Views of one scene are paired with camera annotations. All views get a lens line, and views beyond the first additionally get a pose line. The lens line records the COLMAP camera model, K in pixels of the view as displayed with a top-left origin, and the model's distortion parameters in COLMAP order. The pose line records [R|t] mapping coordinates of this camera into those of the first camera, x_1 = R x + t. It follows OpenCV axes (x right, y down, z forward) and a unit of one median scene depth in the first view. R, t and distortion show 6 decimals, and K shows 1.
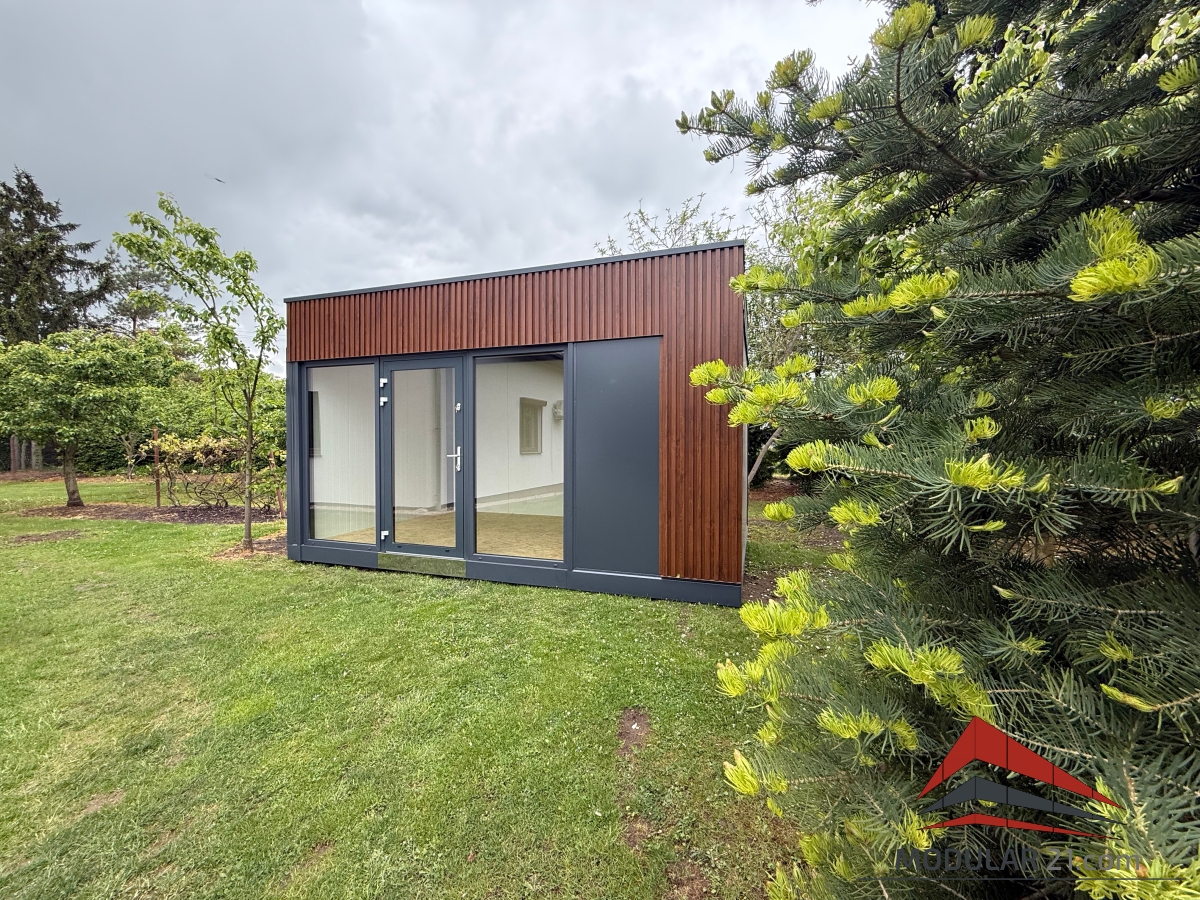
lens RADIAL K [[474.9, 0, 592.3], [0, 474.9, 452.4], [0, 0, 1]] dist [0.000010, 0.000019]
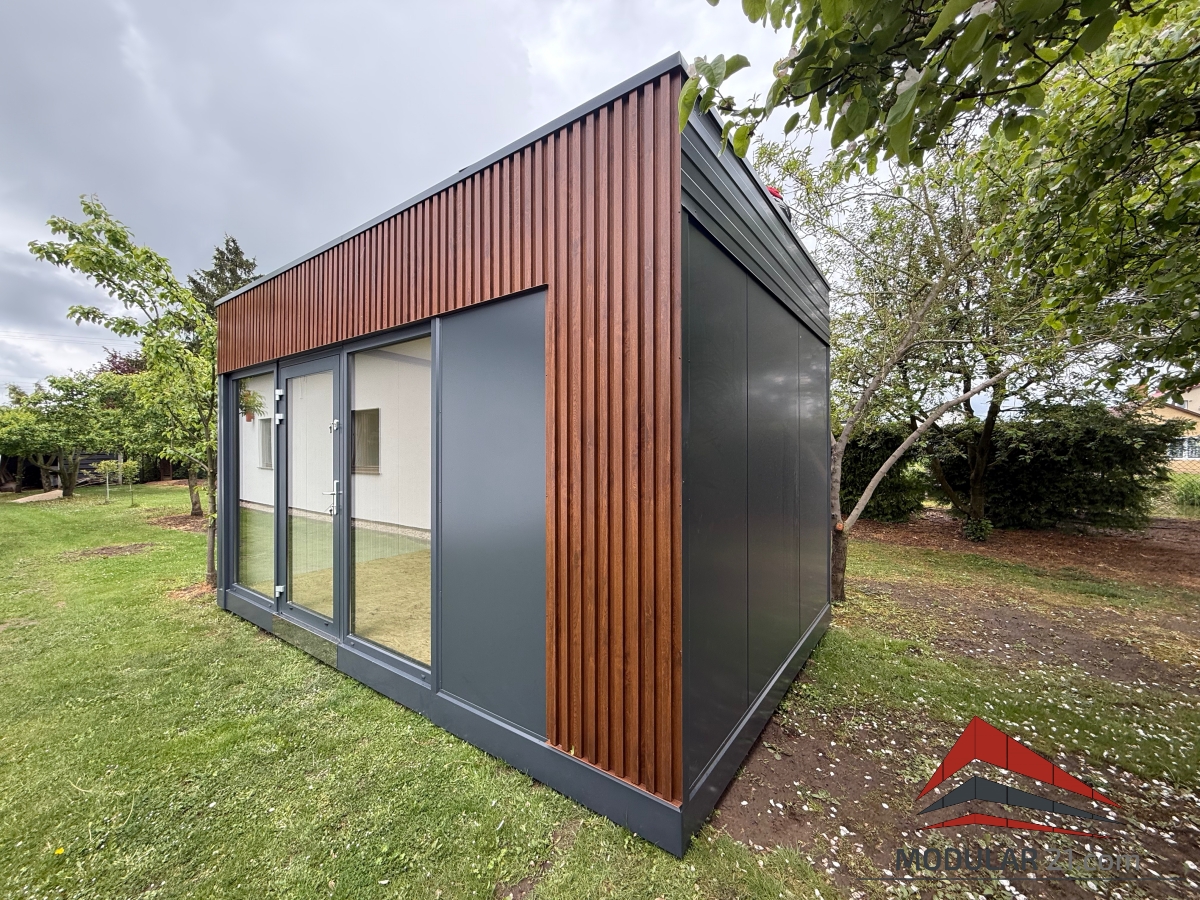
lens RADIAL K [[474.9, 0, 592.3], [0, 474.9, 452.4], [0, 0, 1]] dist [0.000010, 0.000019]
pose [[0.955498, -0.001049, -0.294996, 0.321906], [-0.004541, 0.999823, -0.018264, -0.046598], [0.294963, 0.018791, 0.955324, 0.469360]]
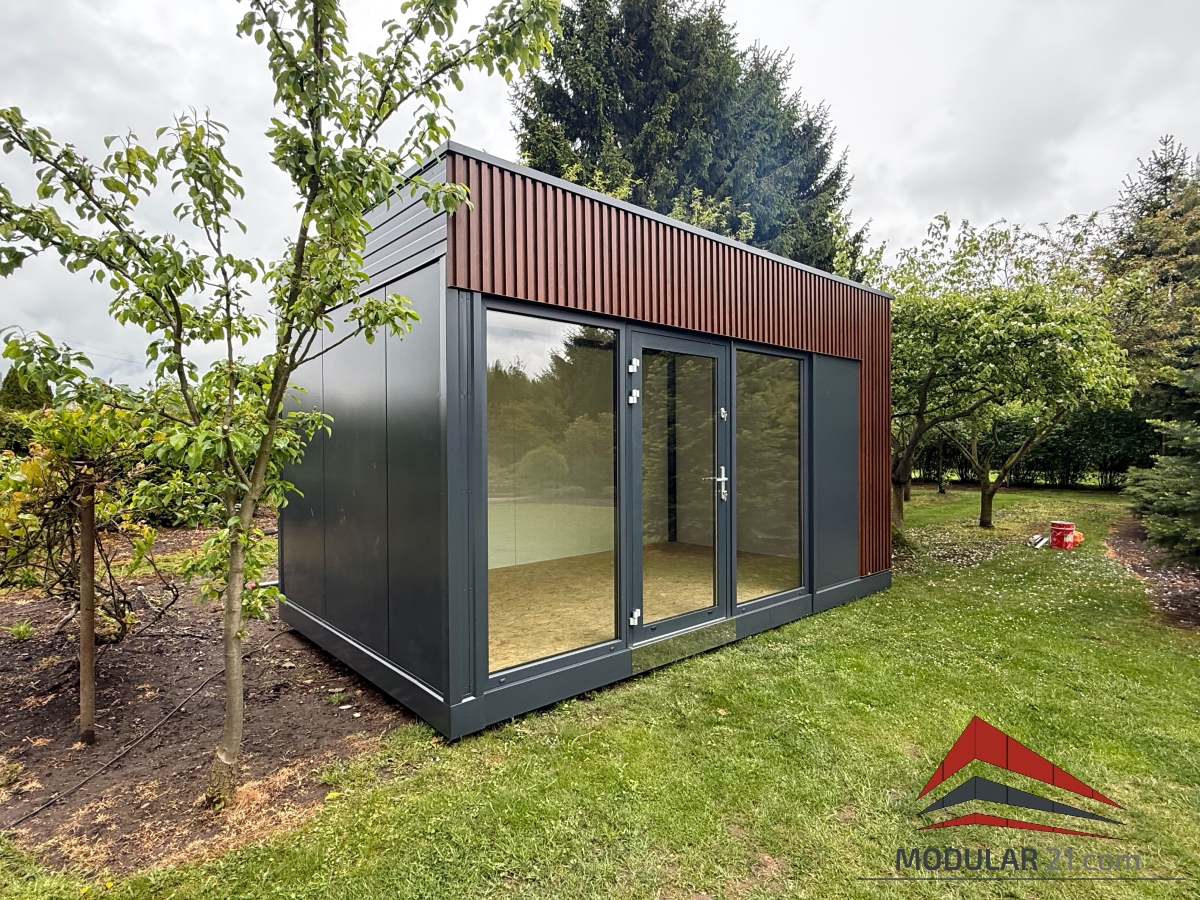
lens RADIAL K [[639.1, 0, 600.0], [0, 639.1, 450.0], [0, 0, 1]] dist [-0.004316, -0.000792]
pose [[0.492903, -0.009603, 0.870031, -1.346614], [0.018918, 0.999821, 0.000318, -0.045877], [-0.869878, 0.016302, 0.492997, 0.735127]]
